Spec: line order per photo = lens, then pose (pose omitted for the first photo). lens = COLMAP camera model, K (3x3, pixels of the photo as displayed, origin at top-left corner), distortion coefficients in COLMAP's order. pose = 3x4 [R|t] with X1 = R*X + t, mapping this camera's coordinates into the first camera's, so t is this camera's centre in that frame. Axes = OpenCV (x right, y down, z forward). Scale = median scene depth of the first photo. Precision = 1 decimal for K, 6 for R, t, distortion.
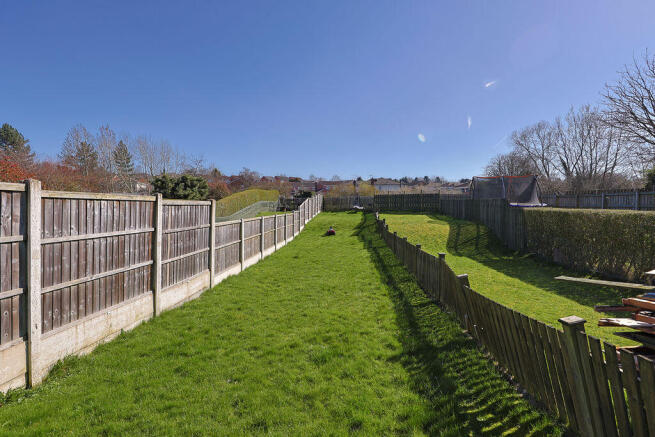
lens RADIAL K [[316.2, 0, 327.5], [0, 316.2, 218.5], [0, 0, 1]] dist [0.040860, 0.000039]
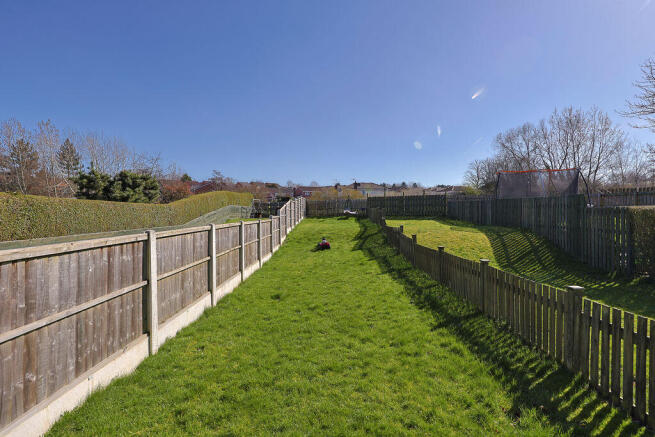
lens RADIAL K [[316.2, 0, 327.5], [0, 316.2, 218.5], [0, 0, 1]] dist [0.040860, 0.000039]
pose [[0.997415, -0.011293, 0.070958, -0.020017], [0.012897, 0.999671, -0.022190, -0.000817], [-0.070684, 0.023048, 0.997232, 0.176298]]
